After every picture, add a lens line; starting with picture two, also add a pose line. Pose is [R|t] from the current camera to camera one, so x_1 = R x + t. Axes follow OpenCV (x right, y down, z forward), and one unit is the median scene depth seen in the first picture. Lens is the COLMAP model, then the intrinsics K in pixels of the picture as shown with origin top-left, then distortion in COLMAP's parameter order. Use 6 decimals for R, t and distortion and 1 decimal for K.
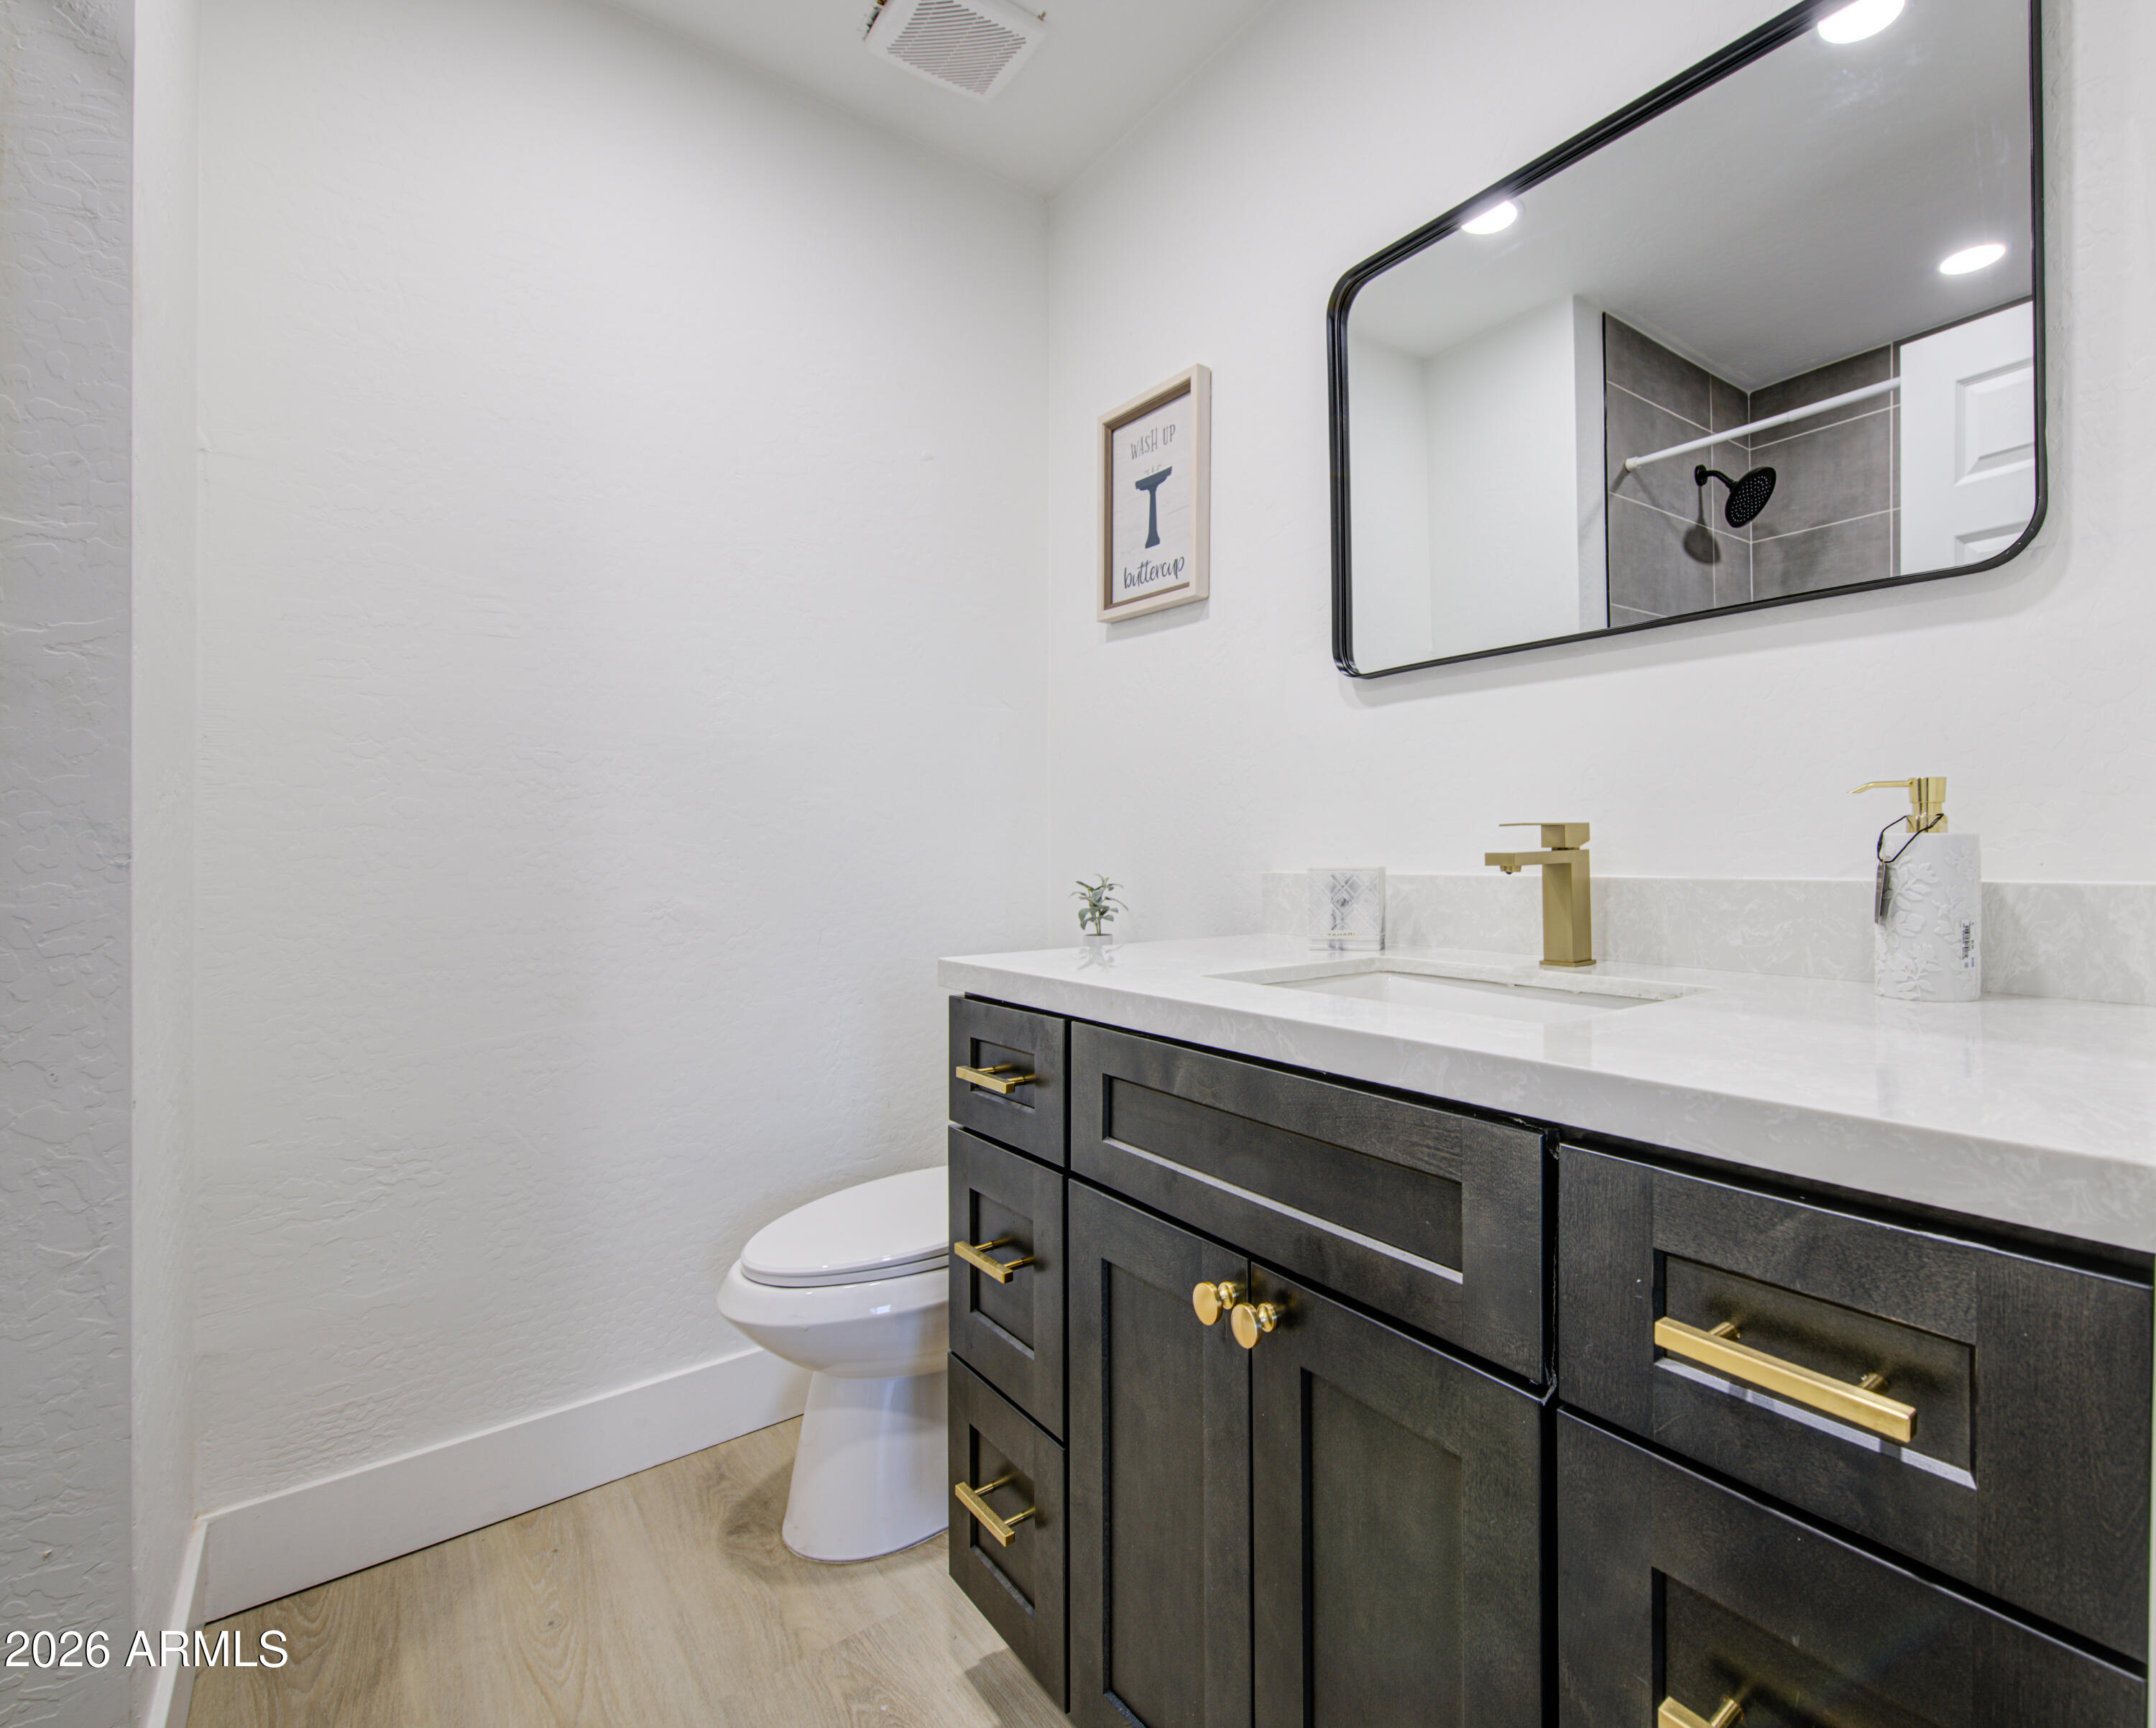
lens RADIAL K [[1025.3, 0, 1079.6], [0, 1025.3, 876.5], [0, 0, 1]] dist [0.005097, -0.004603]
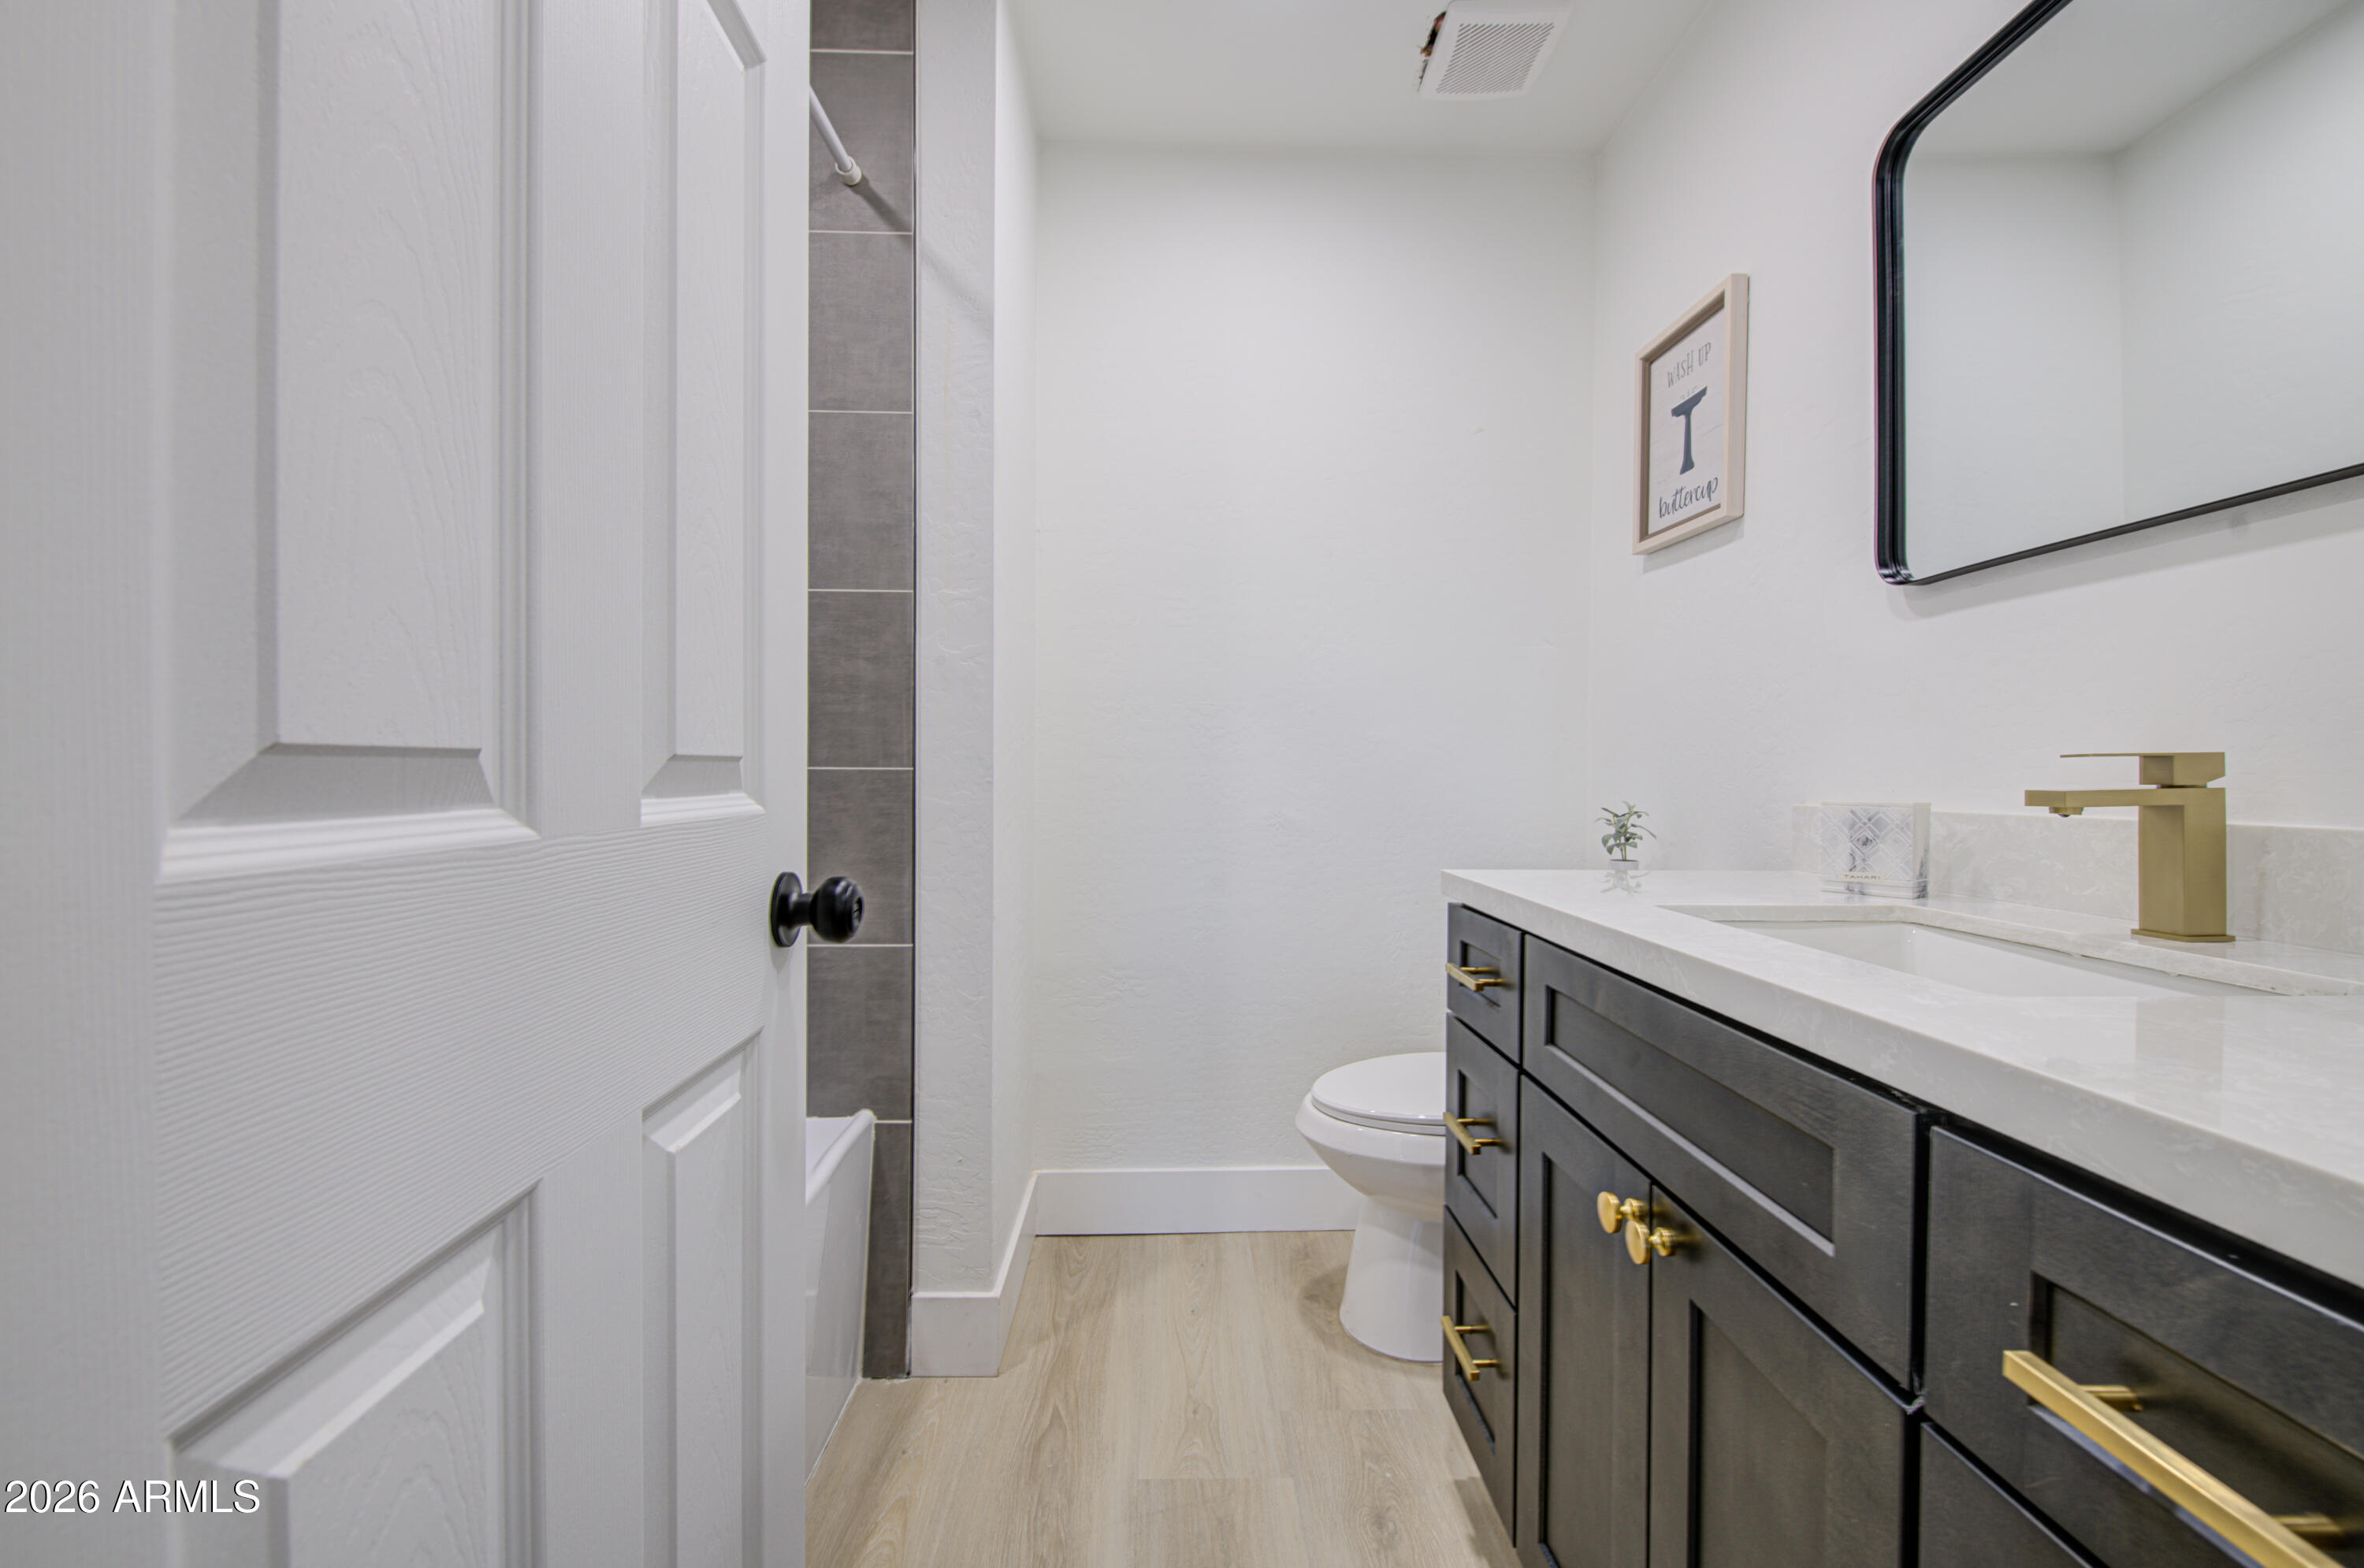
lens RADIAL K [[986.5, 0, 1190.2], [0, 986.5, 811.4], [0, 0, 1]] dist [-0.000868, -0.000773]
pose [[0.750346, 0.034600, -0.660139, 0.382258], [-0.019340, 0.999351, 0.030396, -0.015649], [0.660762, -0.010040, 0.750528, -0.035133]]
